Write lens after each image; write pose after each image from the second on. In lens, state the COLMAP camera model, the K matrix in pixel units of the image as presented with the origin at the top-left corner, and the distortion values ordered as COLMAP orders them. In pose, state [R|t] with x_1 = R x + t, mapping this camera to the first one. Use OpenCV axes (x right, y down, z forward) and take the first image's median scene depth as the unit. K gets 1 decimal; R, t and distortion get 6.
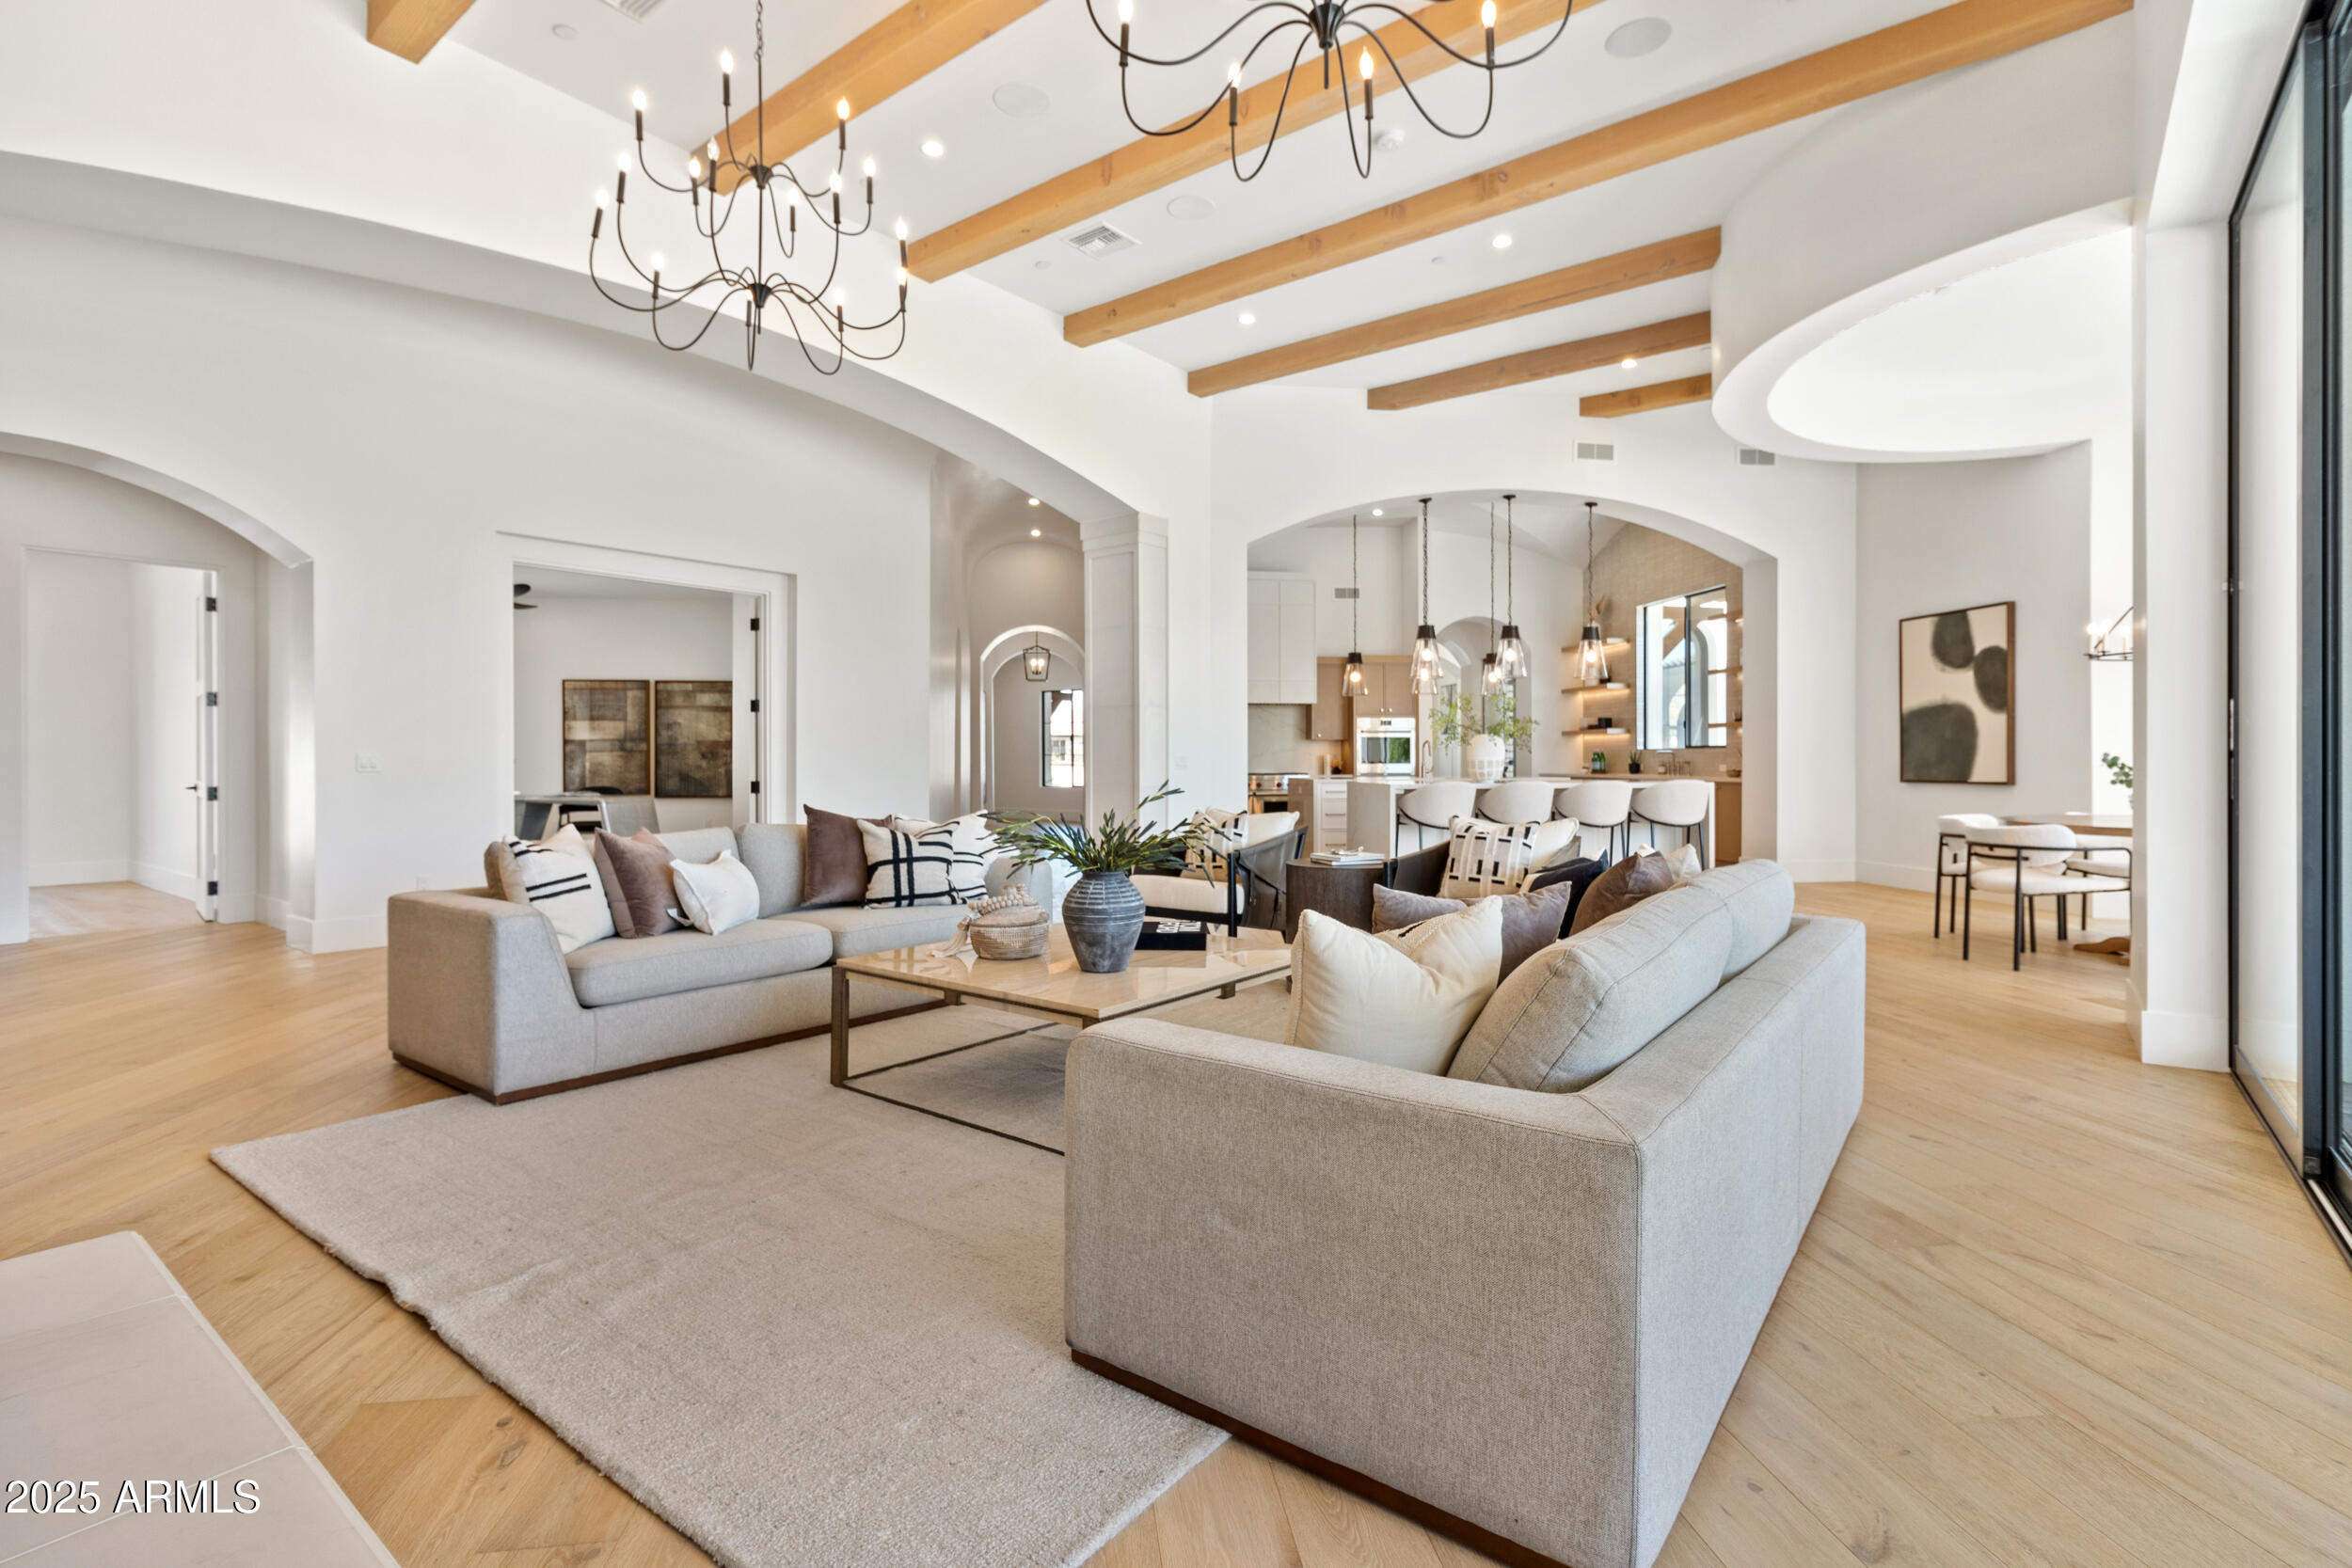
lens RADIAL K [[1098.6, 0, 1170.3], [0, 1098.6, 777.1], [0, 0, 1]] dist [0.001224, 0.000420]
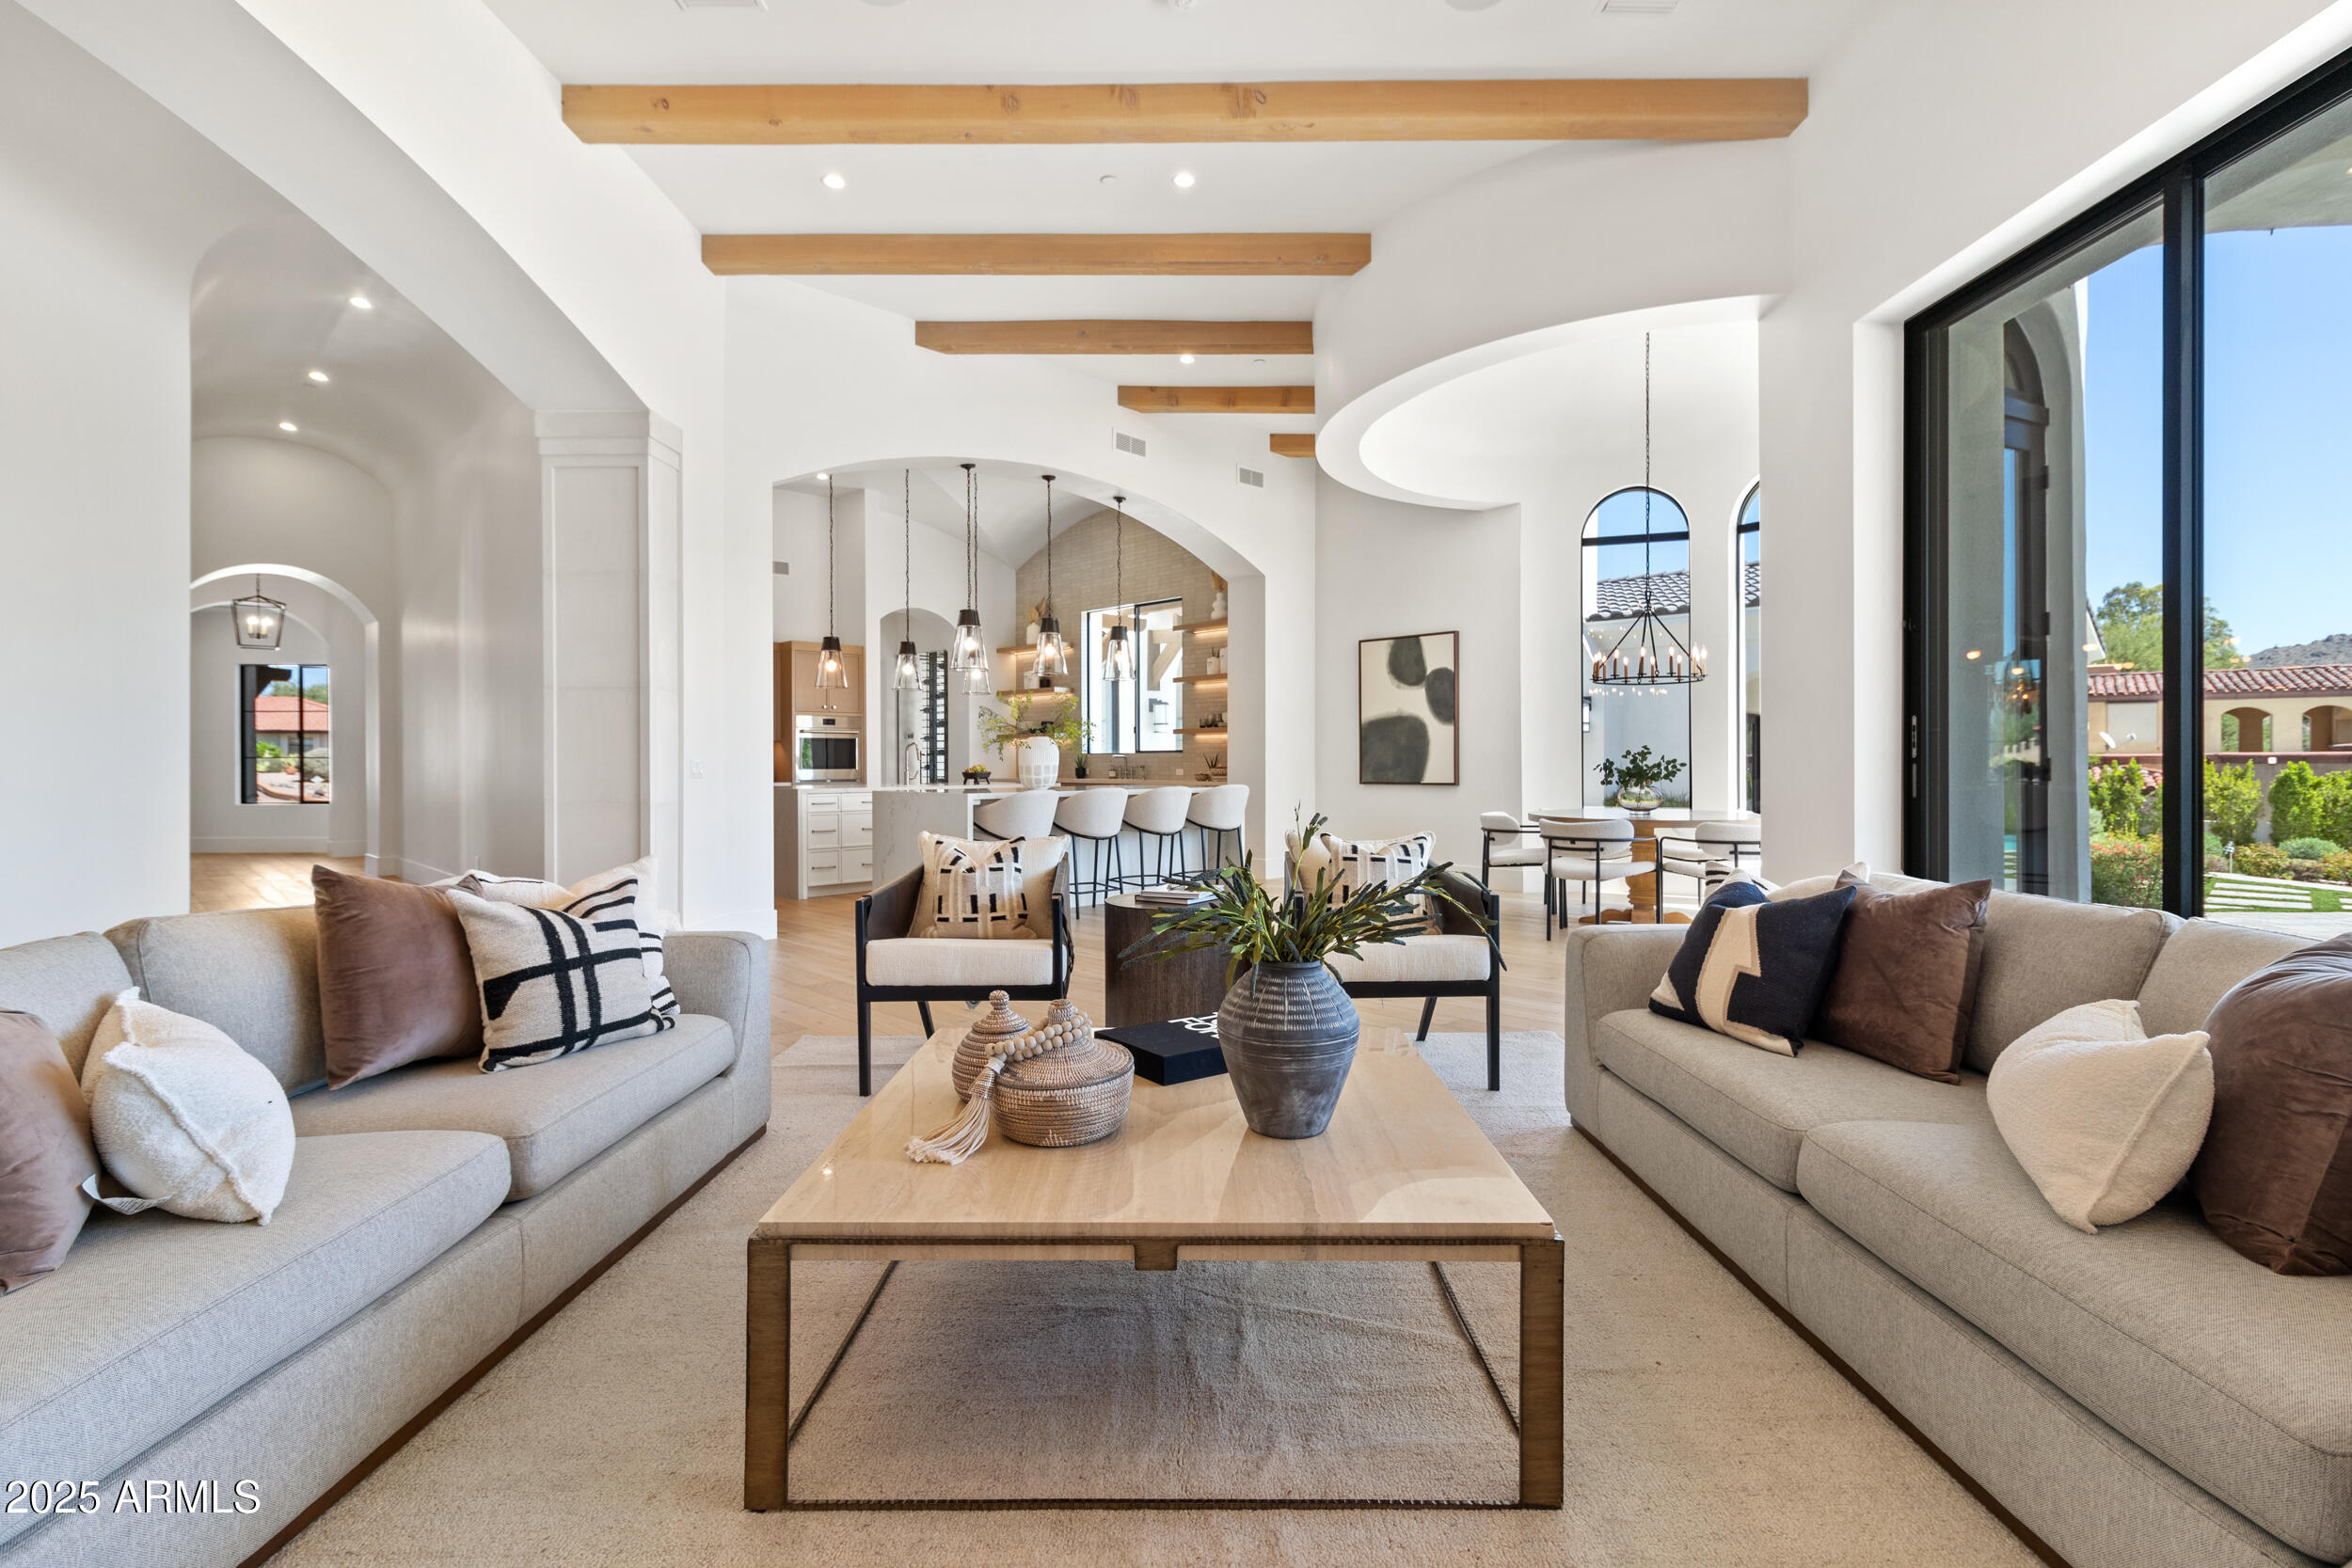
lens RADIAL K [[1098.6, 0, 1180.3], [0, 1098.6, 774.6], [0, 0, 1]] dist [0.001224, 0.000420]
pose [[0.785126, -0.007098, 0.619295, -0.201354], [0.010500, 0.999943, -0.001851, -0.005303], [-0.619247, 0.007956, 0.785156, 0.247881]]
